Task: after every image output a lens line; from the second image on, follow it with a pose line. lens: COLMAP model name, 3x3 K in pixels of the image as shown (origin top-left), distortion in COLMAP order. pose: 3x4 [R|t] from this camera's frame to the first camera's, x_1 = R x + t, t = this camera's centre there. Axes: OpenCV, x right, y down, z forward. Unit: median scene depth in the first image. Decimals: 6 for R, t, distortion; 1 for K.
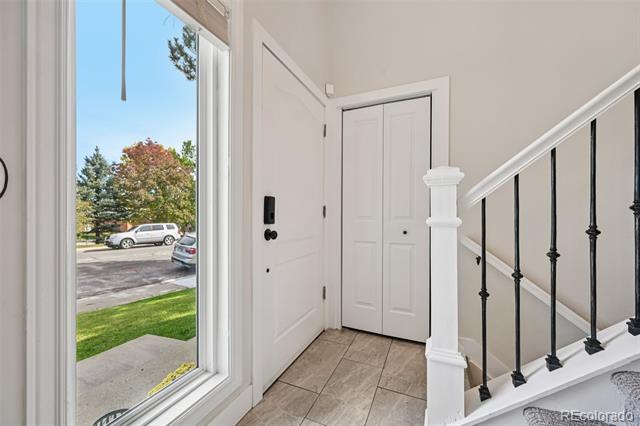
lens RADIAL K [[250.6, 0, 322.4], [0, 250.6, 216.7], [0, 0, 1]] dist [0.000235, 0.000163]
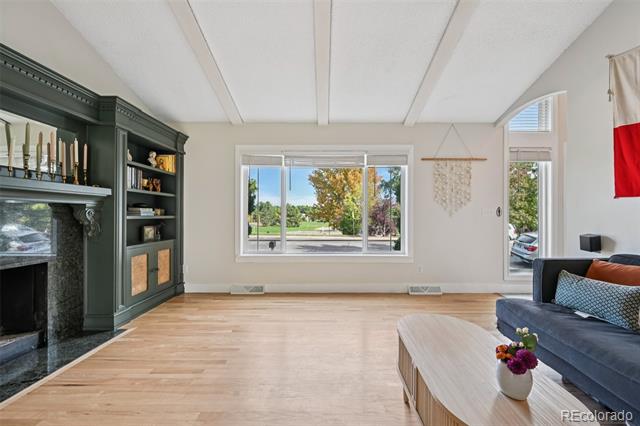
lens RADIAL K [[254.9, 0, 324.1], [0, 254.9, 213.1], [0, 0, 1]] dist [0.000008, 0.000002]
pose [[0.404496, -0.005690, -0.914522, 0.147642], [-0.008100, 0.999919, -0.009804, -0.002619], [0.914504, 0.011373, 0.404418, -0.303413]]
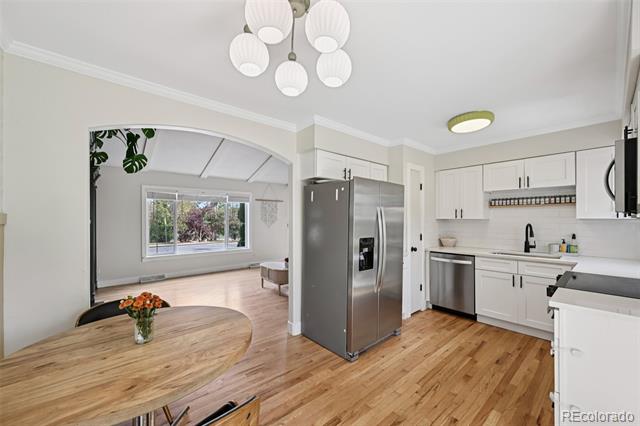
lens RADIAL K [[250.6, 0, 322.4], [0, 250.6, 216.7], [0, 0, 1]] dist [0.000235, 0.000163]
pose [[0.905452, -0.006958, -0.424392, 0.340338], [0.000871, 0.999894, -0.014535, -0.024230], [0.424448, 0.012791, 0.905362, -0.585135]]
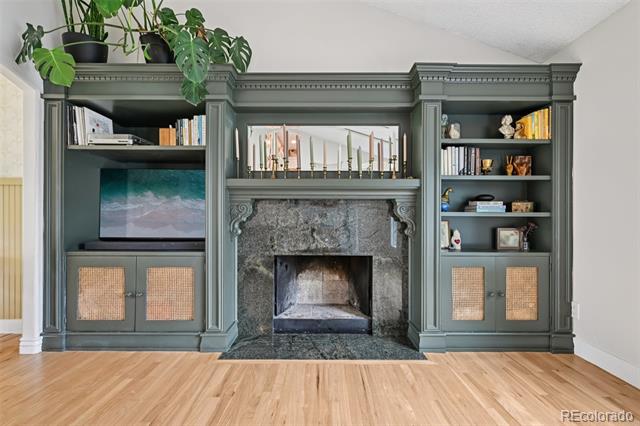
lens RADIAL K [[288.4, 0, 323.0], [0, 288.4, 215.2], [0, 0, 1]] dist [-0.001617, -0.000159]
pose [[-0.909934, -0.002951, -0.414742, 0.010896], [-0.005980, 0.999964, 0.006005, 0.000973], [0.414710, 0.007944, -0.909919, -0.219246]]
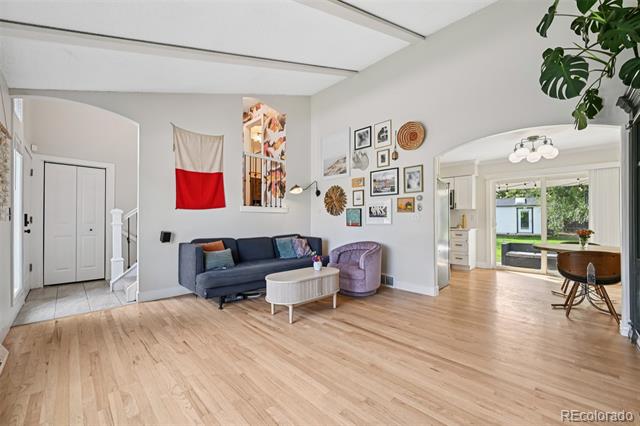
lens RADIAL K [[257.2, 0, 321.8], [0, 257.2, 217.8], [0, 0, 1]] dist [0.001486, 0.000276]
pose [[0.361734, 0.006081, 0.932262, -0.200462], [0.004122, 0.999959, -0.008122, -0.002435], [-0.932272, 0.006780, 0.361694, -0.325271]]
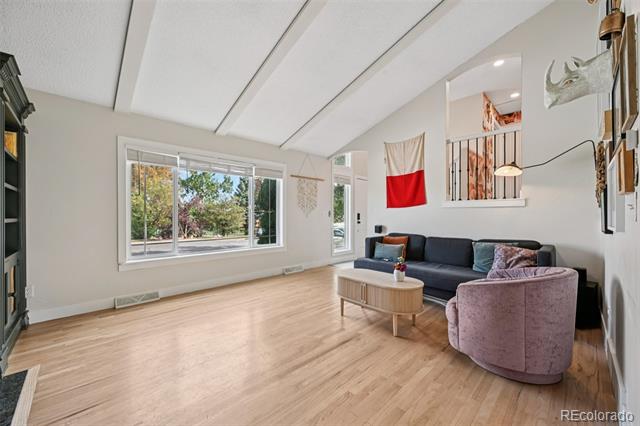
lens RADIAL K [[250.6, 0, 322.4], [0, 250.6, 216.7], [0, 0, 1]] dist [0.000235, 0.000163]
pose [[0.929755, 0.000905, -0.368177, 0.112887], [-0.001581, 0.999998, -0.001533, -0.002619], [0.368175, 0.002007, 0.929754, -0.459226]]
